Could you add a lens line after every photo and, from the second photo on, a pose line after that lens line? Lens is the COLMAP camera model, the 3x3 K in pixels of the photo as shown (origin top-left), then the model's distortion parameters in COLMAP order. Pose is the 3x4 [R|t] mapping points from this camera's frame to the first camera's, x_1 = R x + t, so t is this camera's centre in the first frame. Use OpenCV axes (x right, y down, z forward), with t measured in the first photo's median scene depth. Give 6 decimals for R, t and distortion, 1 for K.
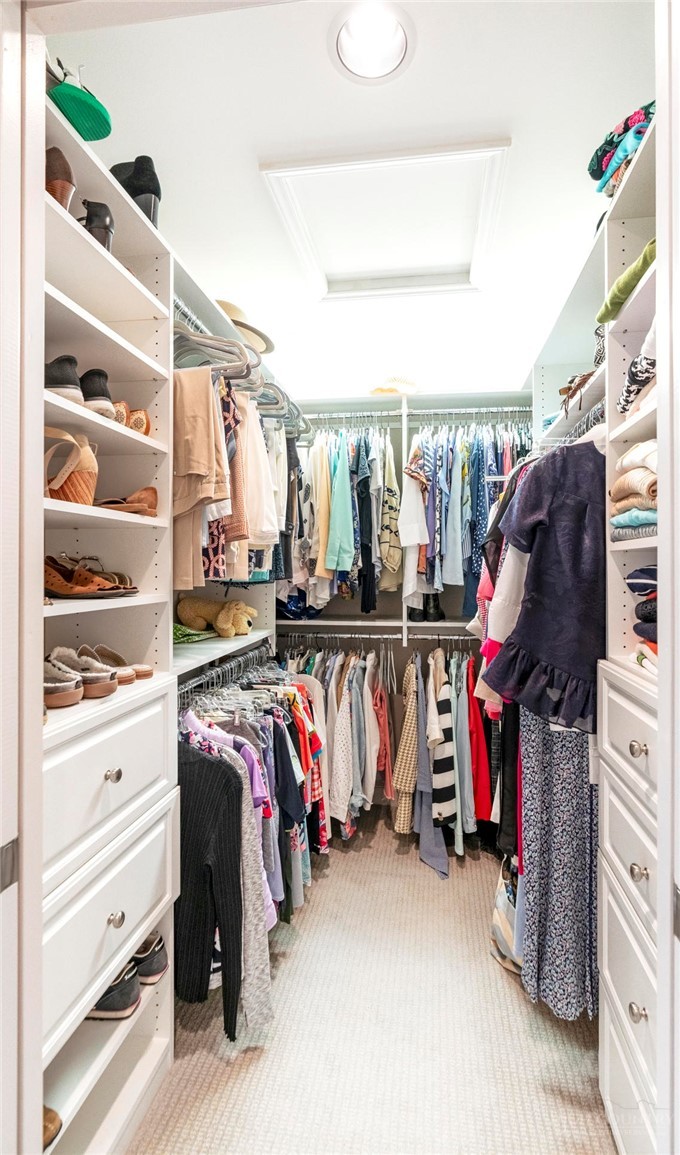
lens RADIAL K [[543.4, 0, 340.2], [0, 543.4, 567.6], [0, 0, 1]] dist [-0.010367, 0.002480]
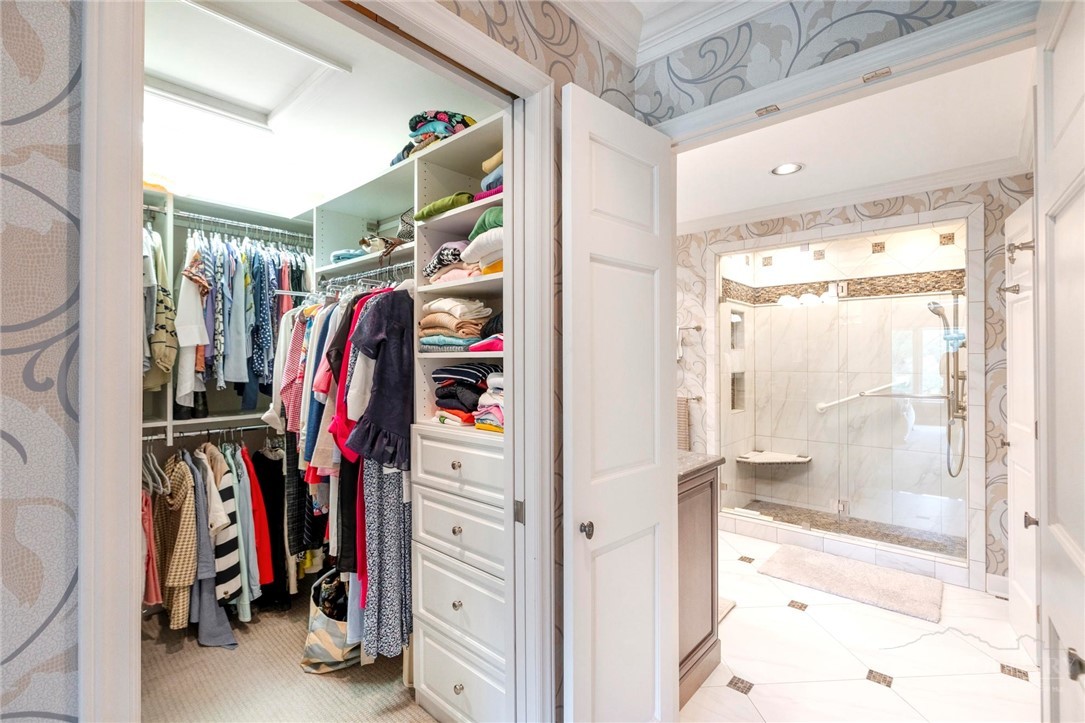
lens RADIAL K [[487.2, 0, 543.0], [0, 487.2, 359.0], [0, 0, 1]] dist [0.001842, 0.000202]
pose [[0.570639, -0.003738, 0.821193, -0.253223], [0.004659, 0.999988, 0.001315, -0.013560], [-0.821188, 0.003076, 0.570649, -0.083129]]
